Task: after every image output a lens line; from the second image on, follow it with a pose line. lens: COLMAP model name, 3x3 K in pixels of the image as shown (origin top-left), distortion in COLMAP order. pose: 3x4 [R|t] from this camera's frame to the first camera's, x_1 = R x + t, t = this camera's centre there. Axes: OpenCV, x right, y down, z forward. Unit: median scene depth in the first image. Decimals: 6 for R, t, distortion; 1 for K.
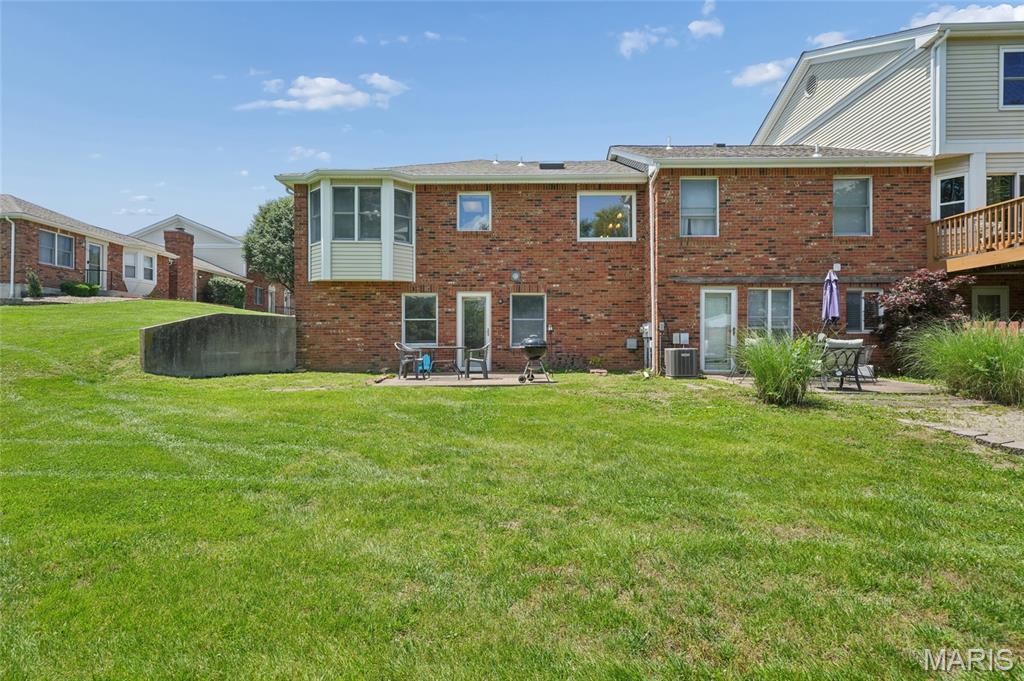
lens RADIAL K [[554.8, 0, 514.7], [0, 554.8, 342.7], [0, 0, 1]] dist [0.005722, 0.000072]
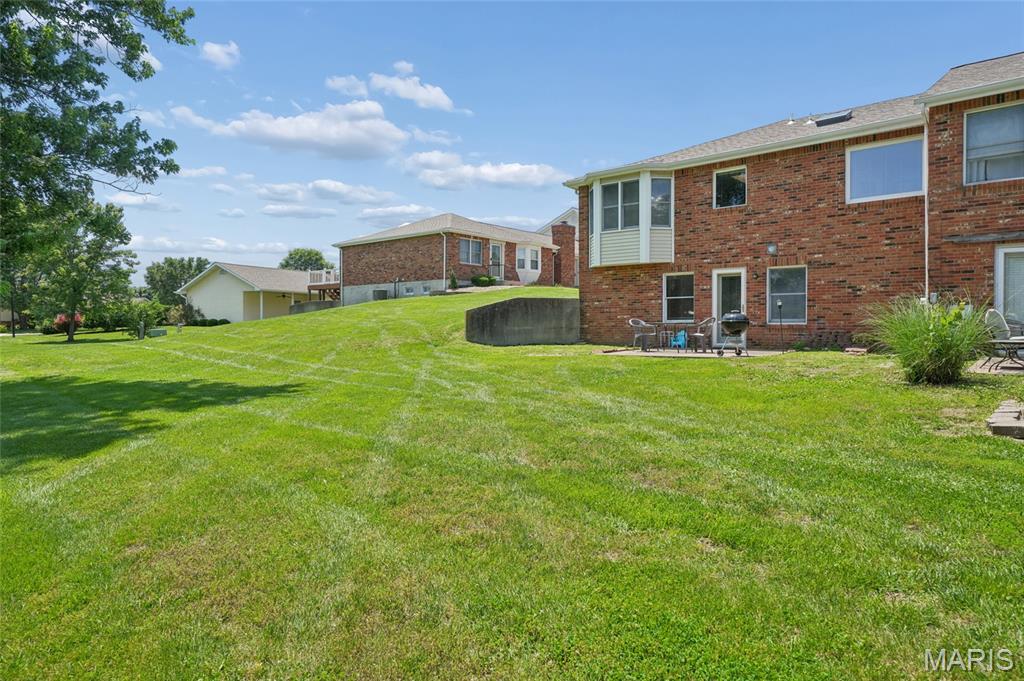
lens RADIAL K [[640.8, 0, 515.7], [0, 640.8, 335.9], [0, 0, 1]] dist [0.000218, -0.000676]
pose [[0.755008, 0.009971, -0.655640, 0.397246], [0.002662, 0.999830, 0.018271, 0.008310], [0.655710, -0.015541, 0.754853, -0.127209]]
